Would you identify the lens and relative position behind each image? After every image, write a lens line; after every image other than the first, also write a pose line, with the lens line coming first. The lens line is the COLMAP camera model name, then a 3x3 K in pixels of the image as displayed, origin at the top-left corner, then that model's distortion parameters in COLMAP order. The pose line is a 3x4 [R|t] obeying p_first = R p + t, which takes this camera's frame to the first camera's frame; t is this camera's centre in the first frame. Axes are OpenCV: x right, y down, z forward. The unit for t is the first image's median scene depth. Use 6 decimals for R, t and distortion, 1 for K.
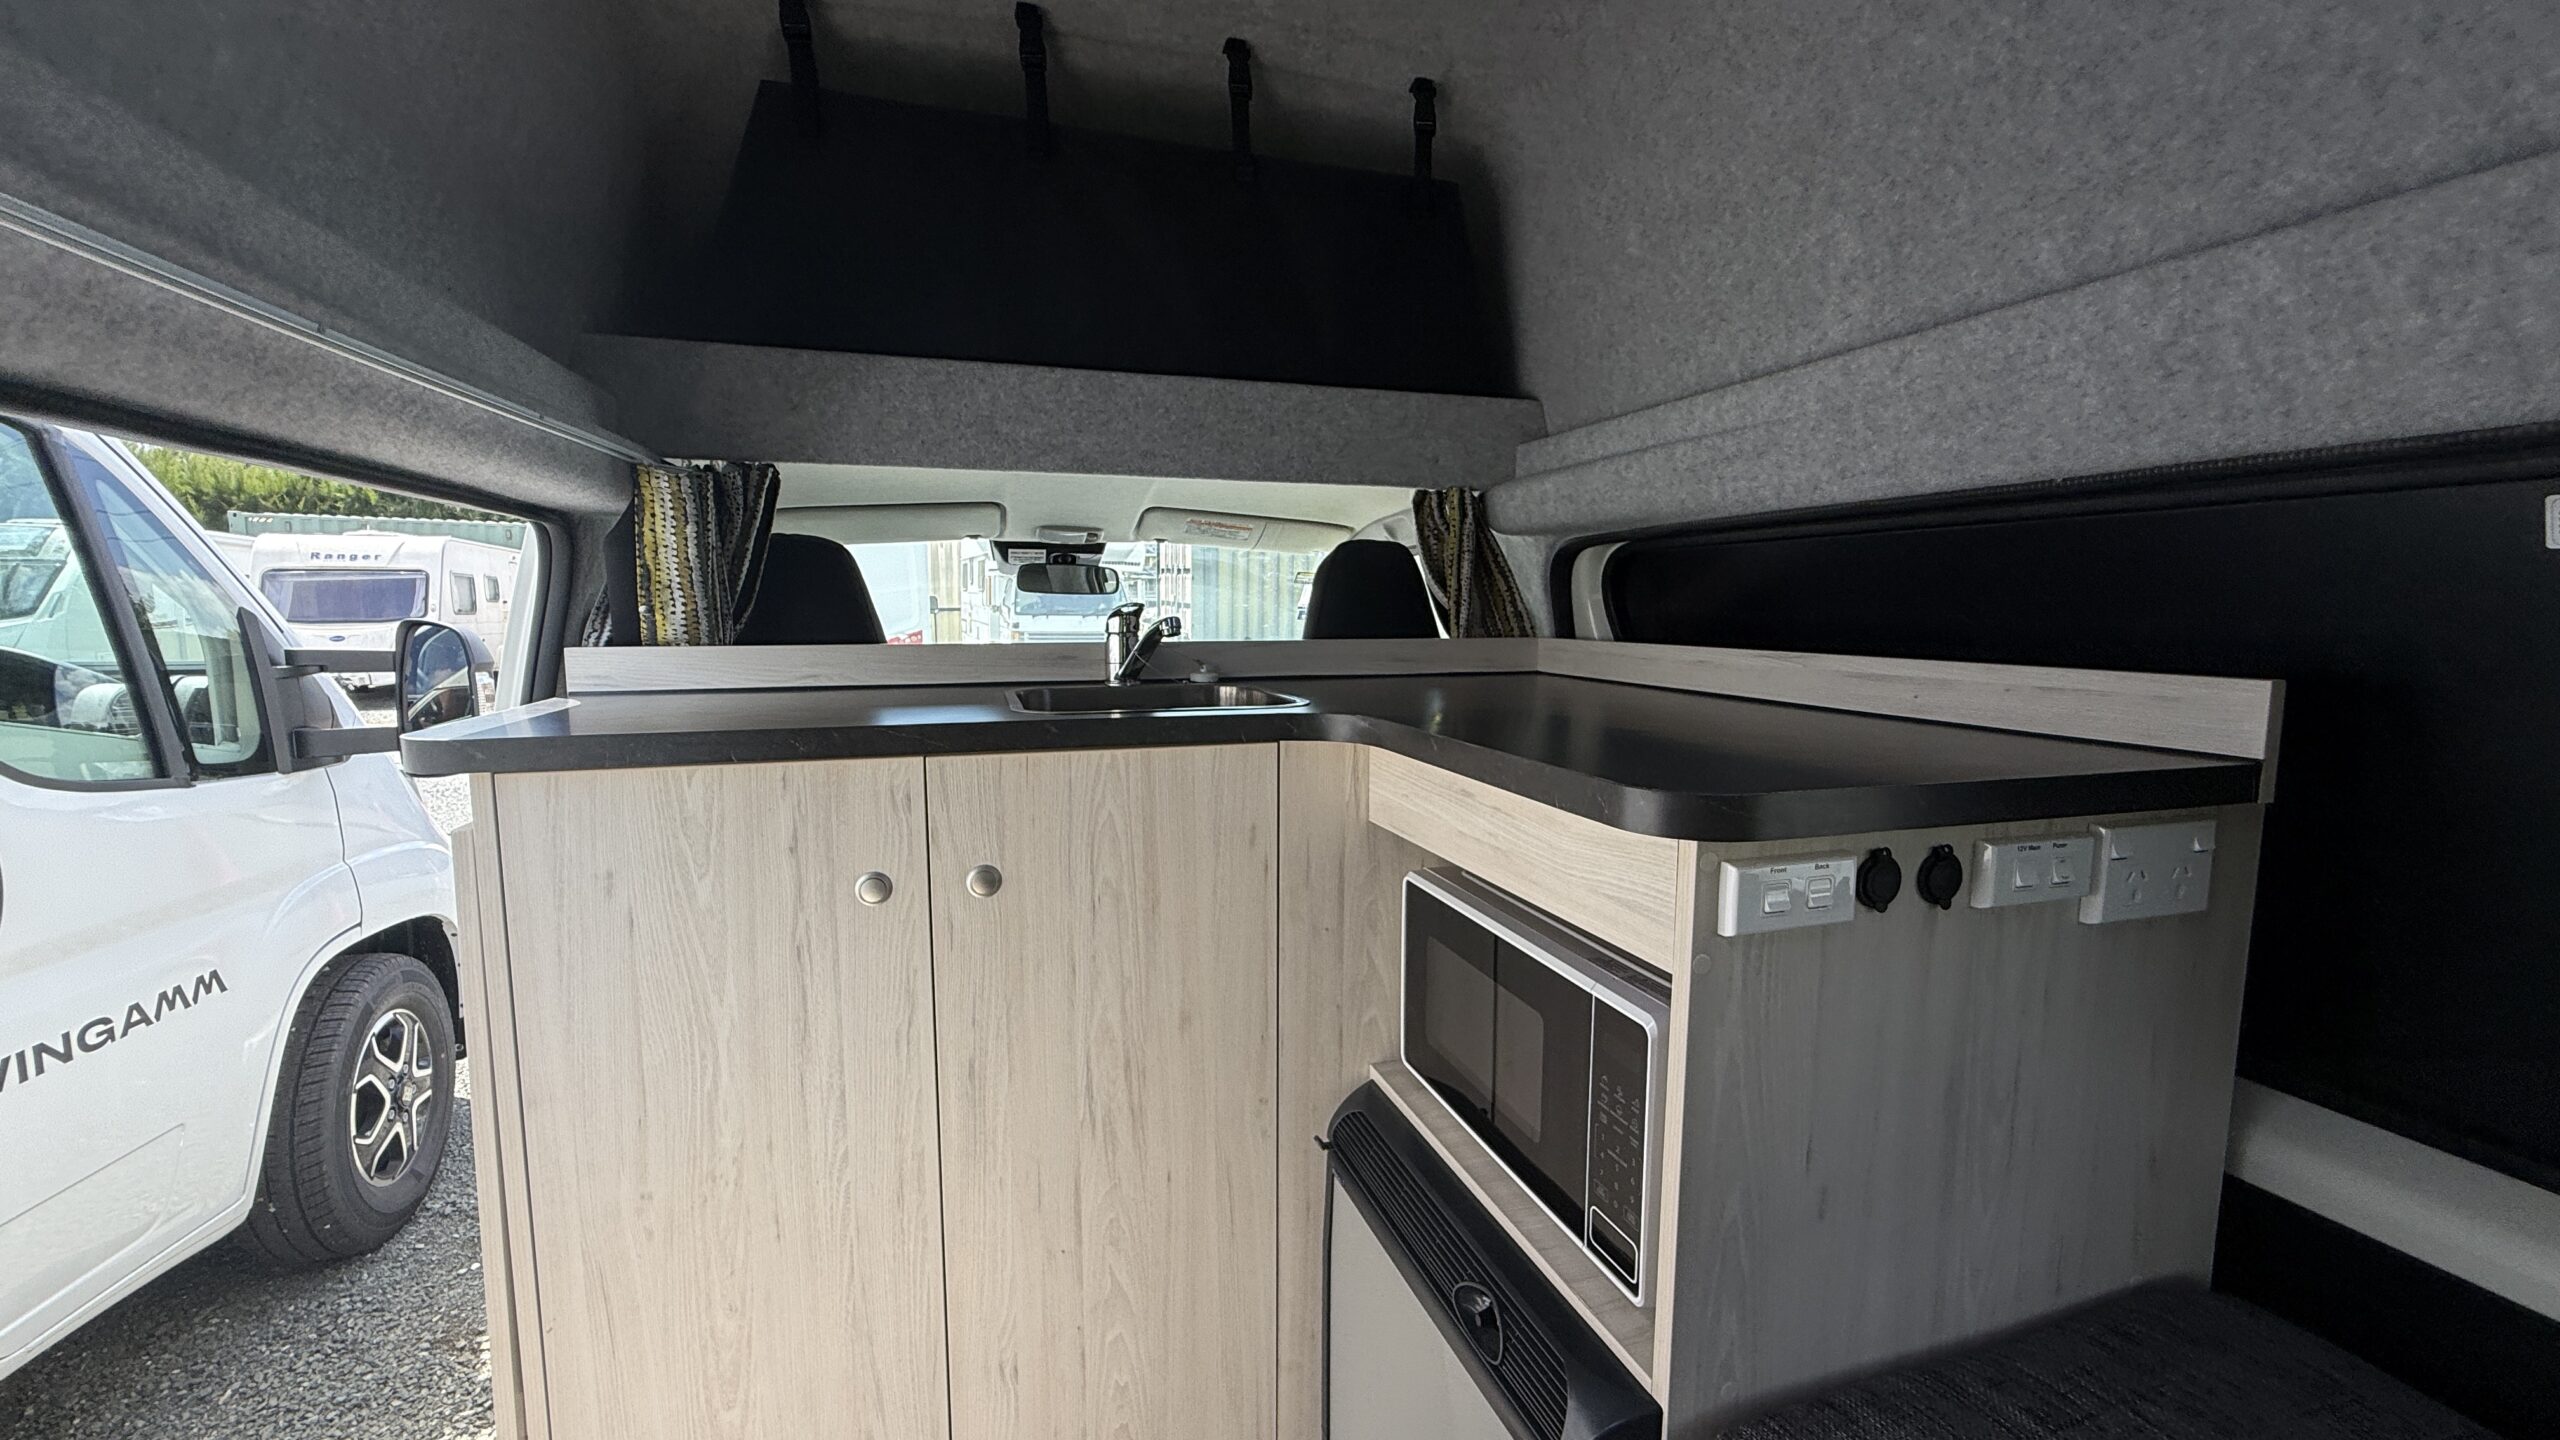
lens RADIAL K [[1025.5, 0, 1280.0], [0, 1025.5, 720.0], [0, 0, 1]] dist [-0.001689, -0.000011]
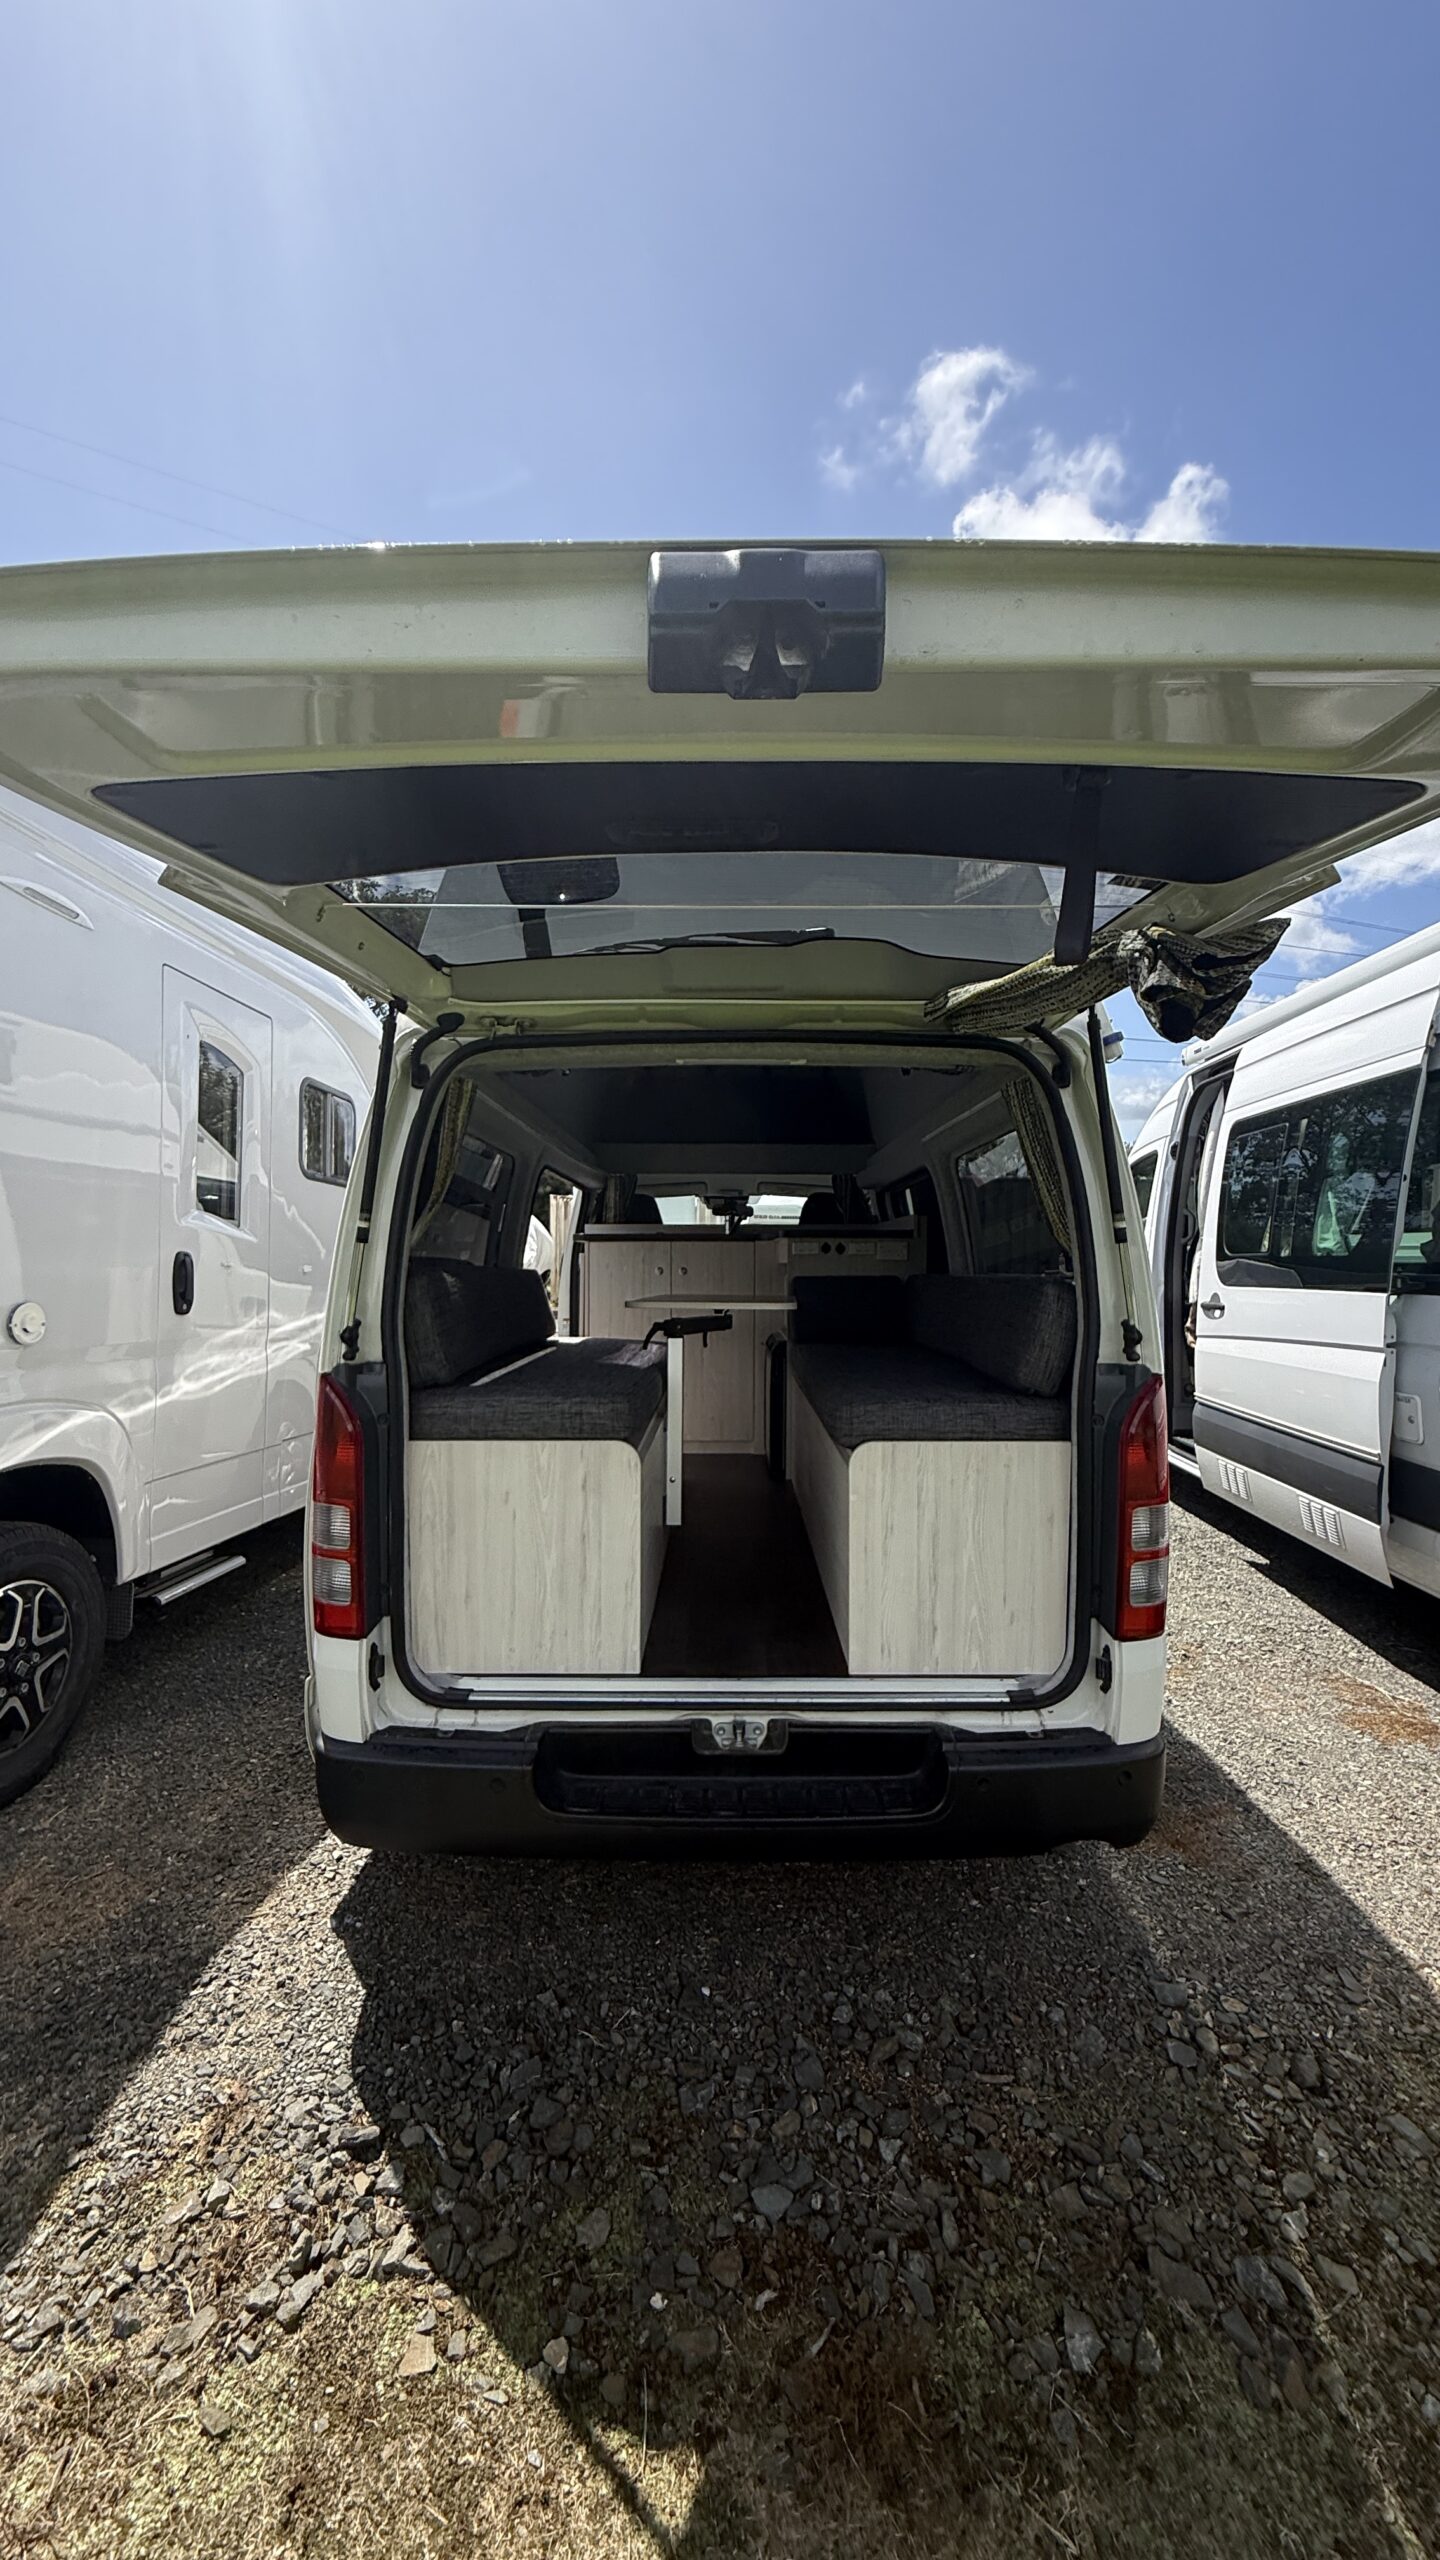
lens RADIAL K [[1025.5, 0, 717.4], [0, 1025.5, 1274.2], [0, 0, 1]] dist [-0.001689, -0.000011]
pose [[0.950482, 0.000803, -0.310780, 0.784912], [-0.032935, 0.994626, -0.098157, 0.387356], [0.309031, 0.103532, 0.945400, -2.003233]]
